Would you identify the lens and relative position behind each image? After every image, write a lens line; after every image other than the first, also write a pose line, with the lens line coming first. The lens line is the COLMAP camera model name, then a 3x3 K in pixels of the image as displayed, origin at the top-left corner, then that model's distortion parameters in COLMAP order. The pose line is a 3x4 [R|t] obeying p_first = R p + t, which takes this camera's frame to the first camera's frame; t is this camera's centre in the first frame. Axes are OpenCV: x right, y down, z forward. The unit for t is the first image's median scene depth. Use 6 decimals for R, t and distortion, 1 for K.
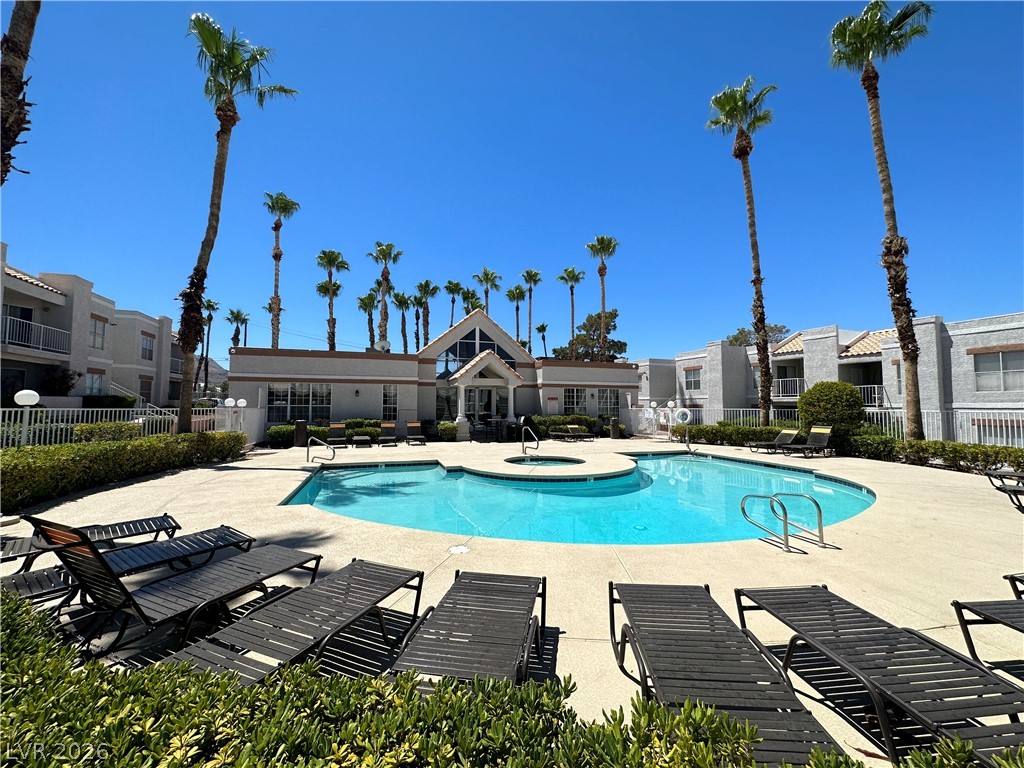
lens RADIAL K [[408.8, 0, 512.0], [0, 408.8, 384.0], [0, 0, 1]] dist [-0.000093, 0.000064]
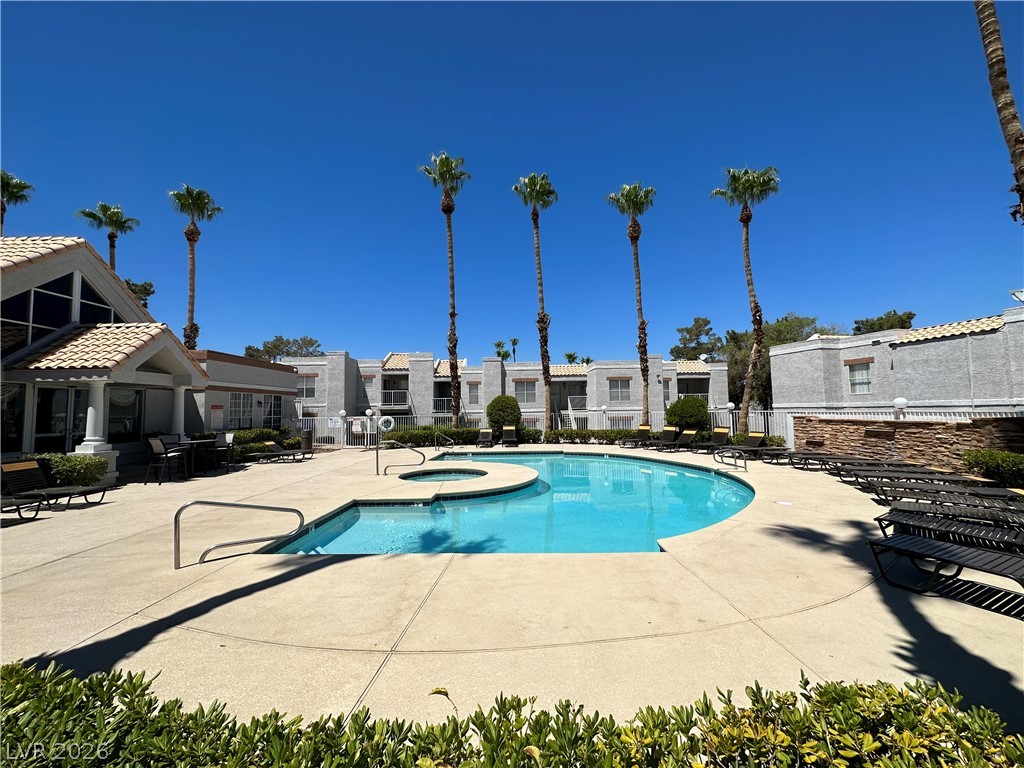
lens RADIAL K [[408.8, 0, 512.0], [0, 408.8, 384.0], [0, 0, 1]] dist [-0.000093, 0.000064]
pose [[0.343204, 0.052764, 0.937778, -0.433670], [-0.034408, 0.998457, -0.043586, 0.011363], [-0.938631, -0.017308, 0.344489, 0.319089]]
